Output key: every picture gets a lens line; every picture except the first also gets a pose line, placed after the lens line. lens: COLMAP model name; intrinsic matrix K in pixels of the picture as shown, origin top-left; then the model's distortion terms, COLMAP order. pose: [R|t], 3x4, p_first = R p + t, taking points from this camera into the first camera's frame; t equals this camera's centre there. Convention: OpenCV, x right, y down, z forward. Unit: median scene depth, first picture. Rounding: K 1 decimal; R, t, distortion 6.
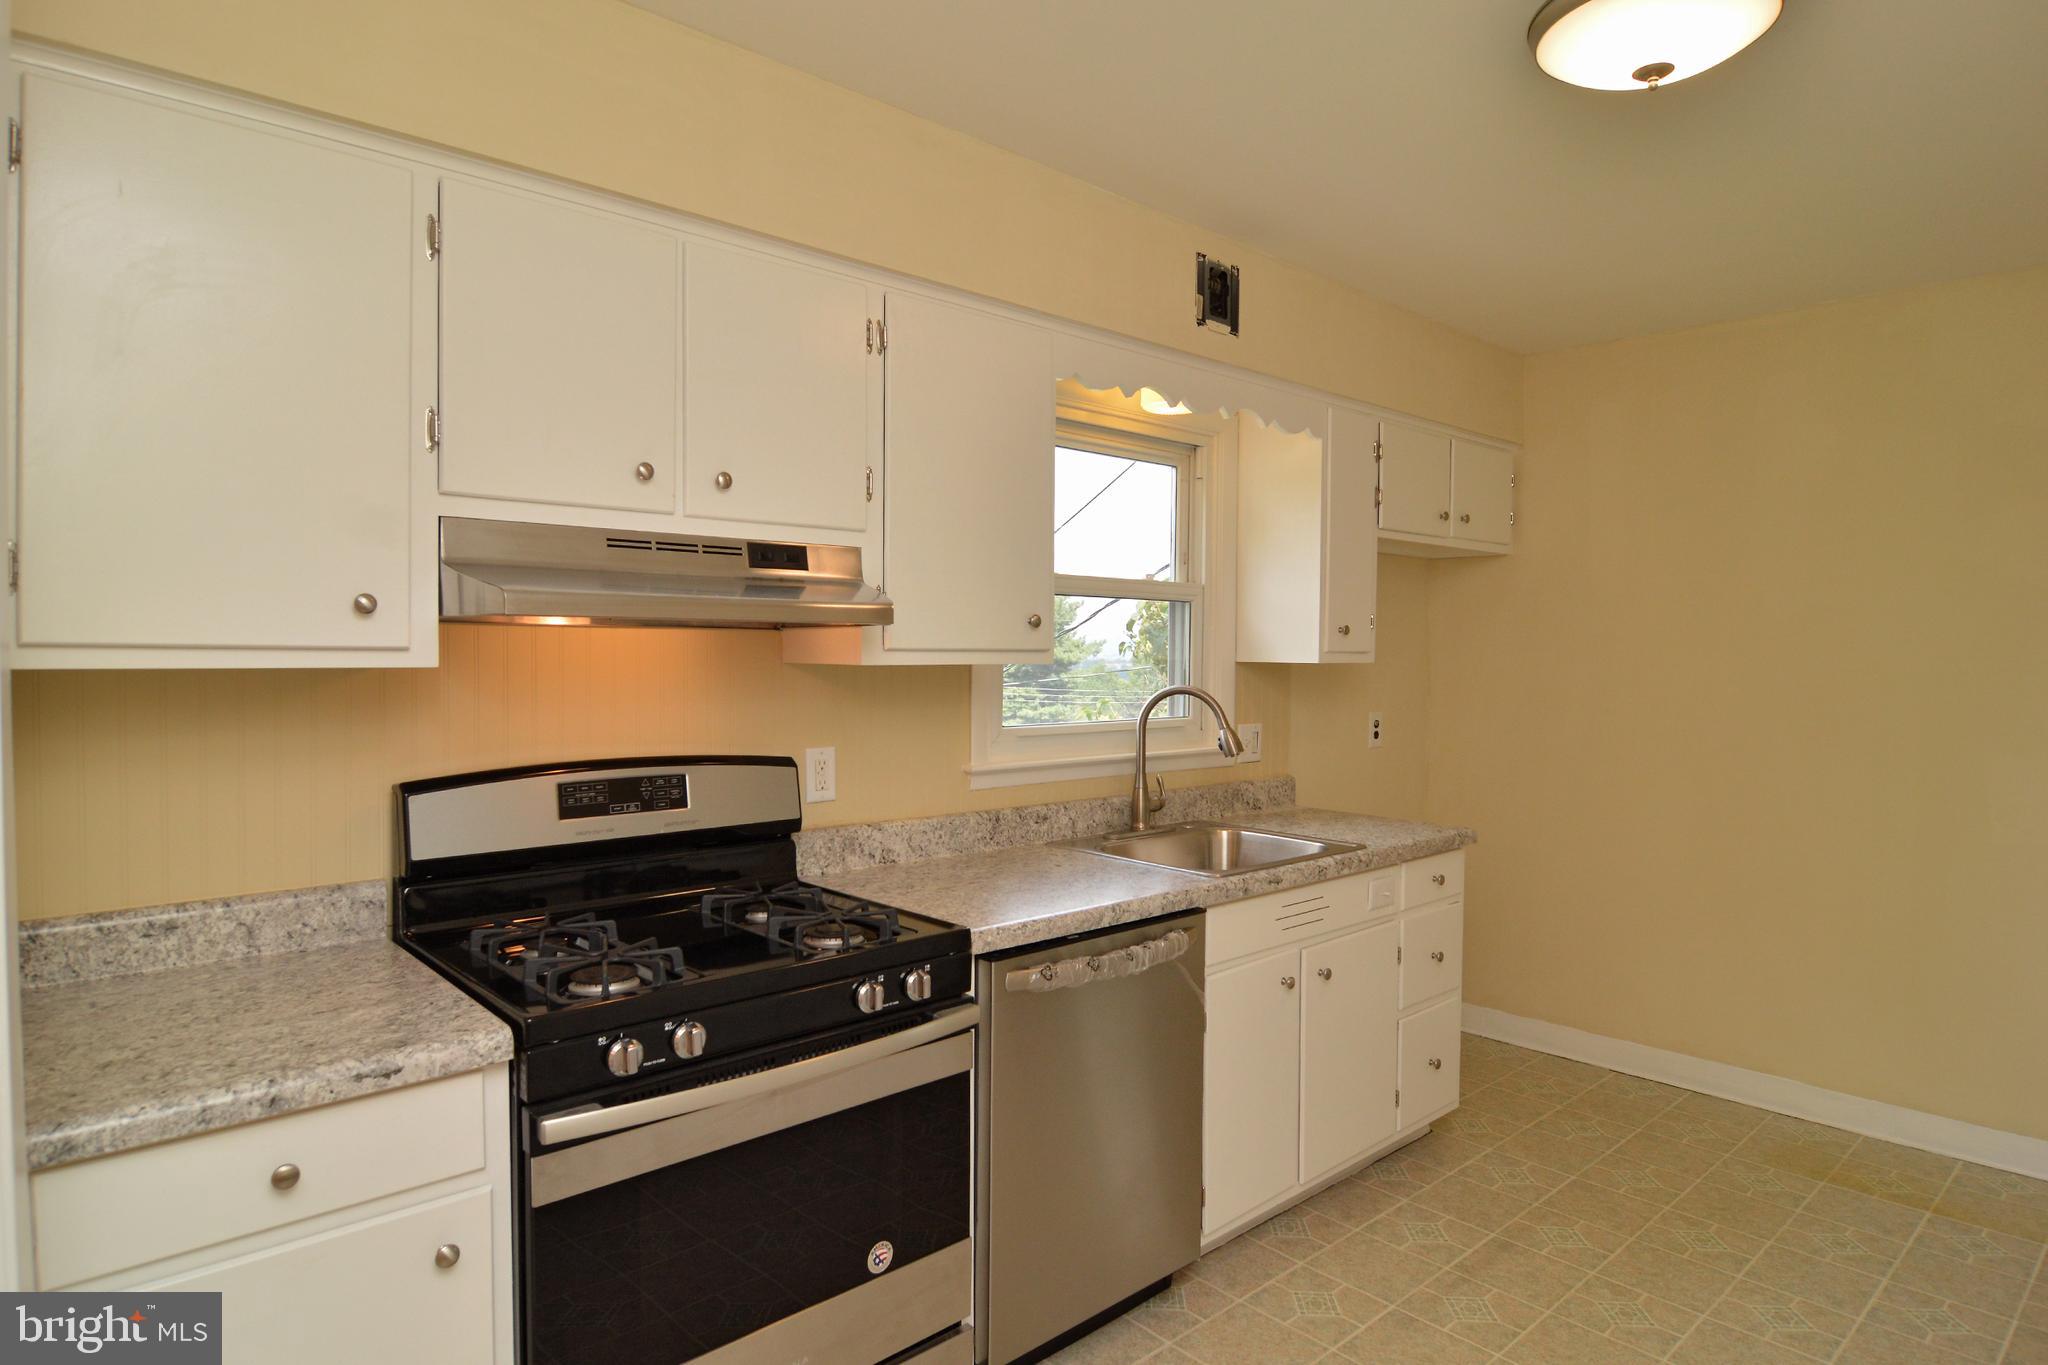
lens RADIAL K [[1109.0, 0, 1031.2], [0, 1109.0, 689.2], [0, 0, 1]] dist [-0.012482, -0.003032]
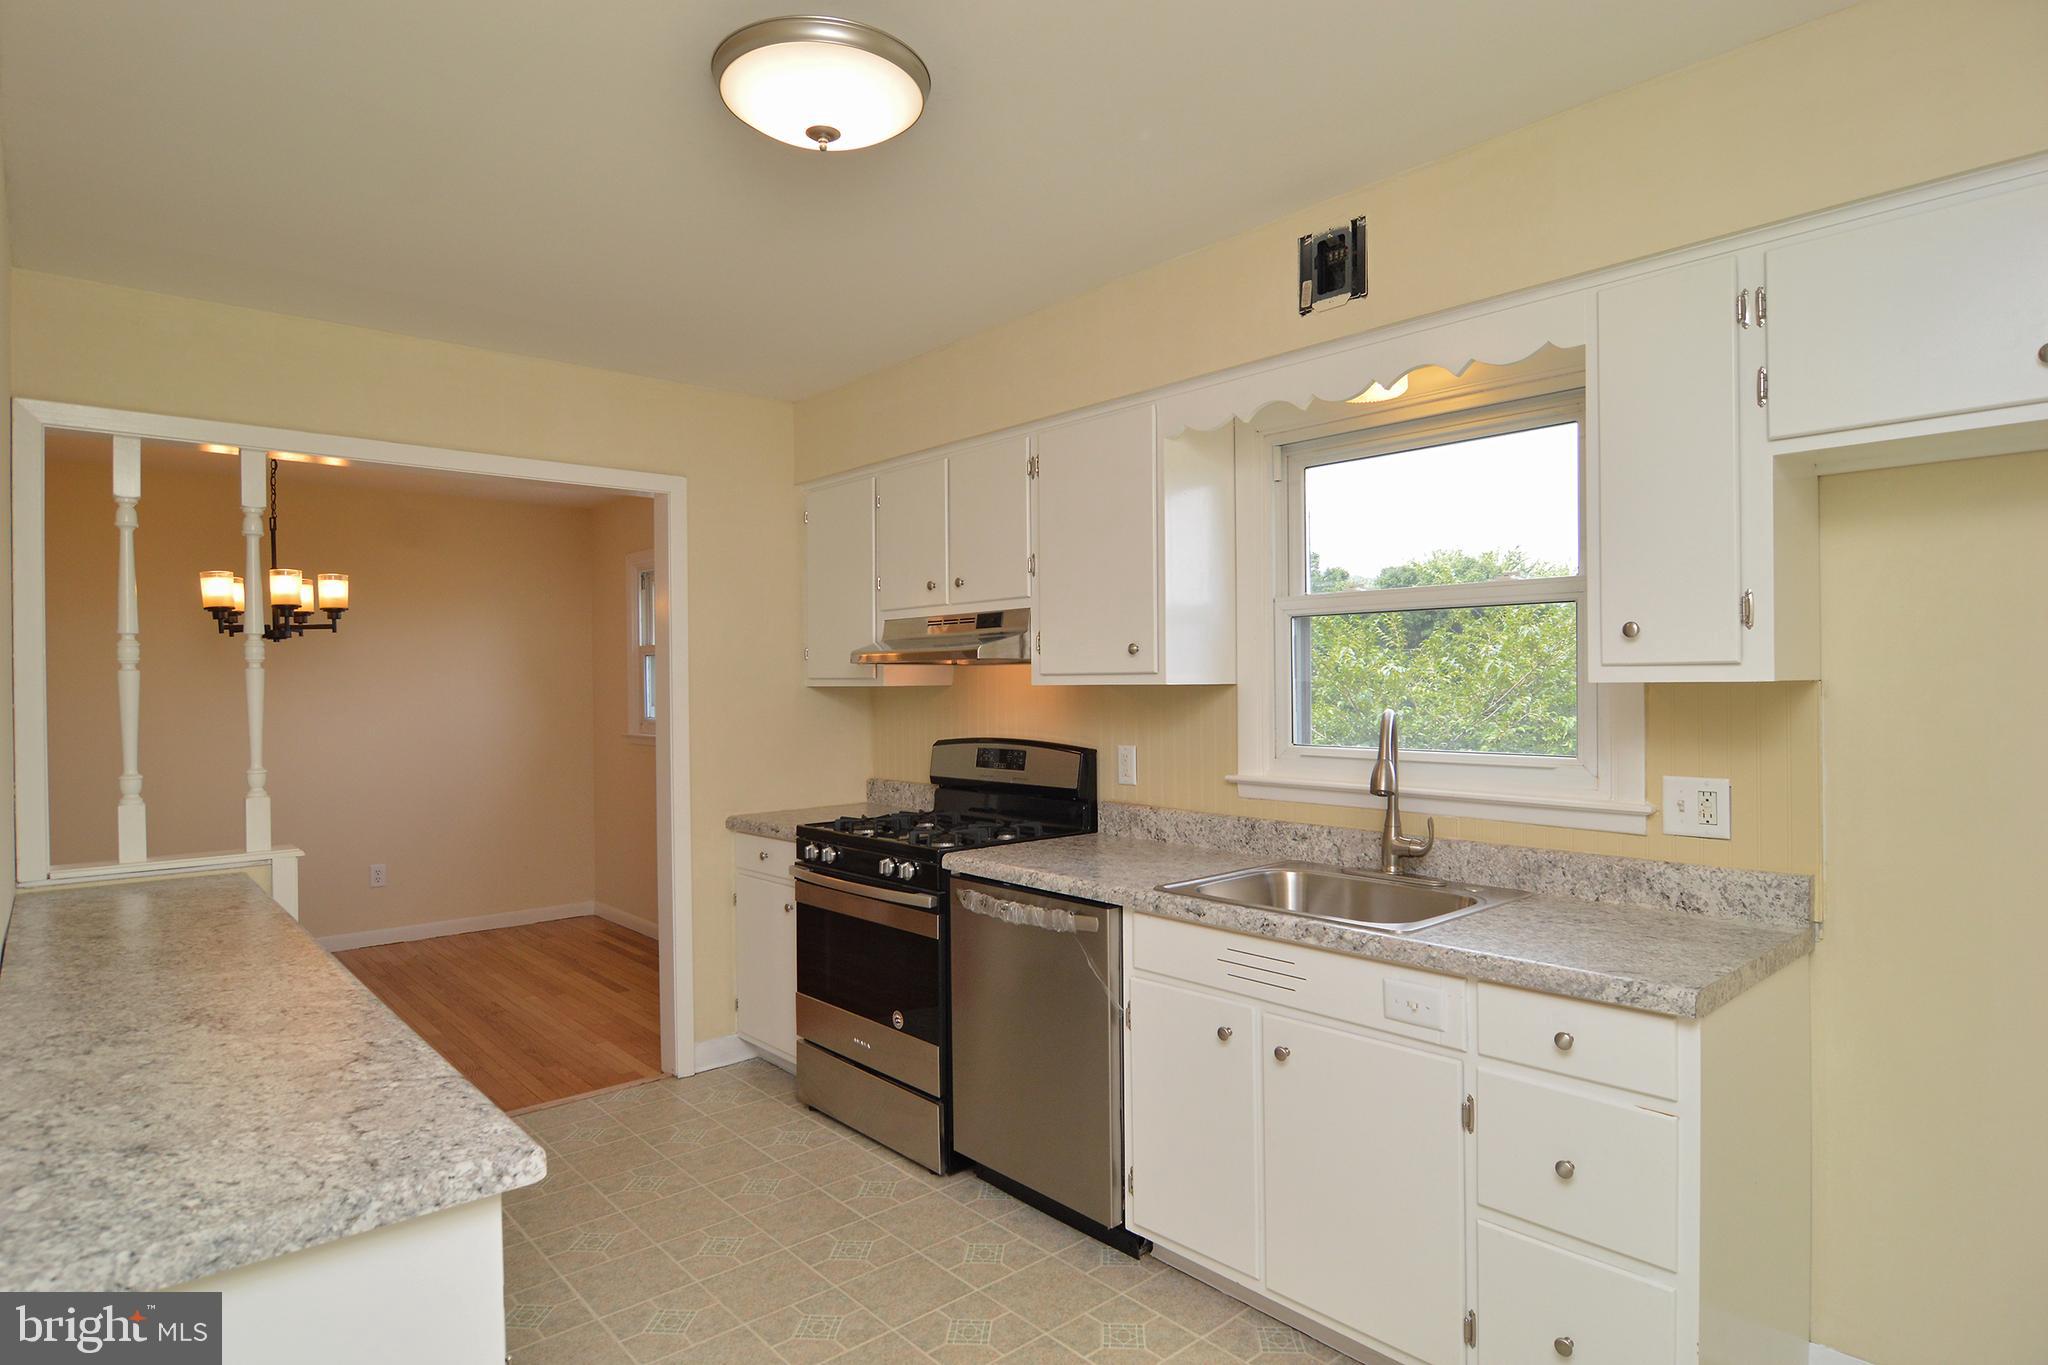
lens RADIAL K [[1109.0, 0, 1031.2], [0, 1109.0, 689.2], [0, 0, 1]] dist [-0.012482, -0.003032]
pose [[0.006114, -0.001227, -0.999981, 1.107932], [-0.026555, 0.999646, -0.001389, -0.011571], [0.999629, 0.026563, 0.006079, 0.805638]]
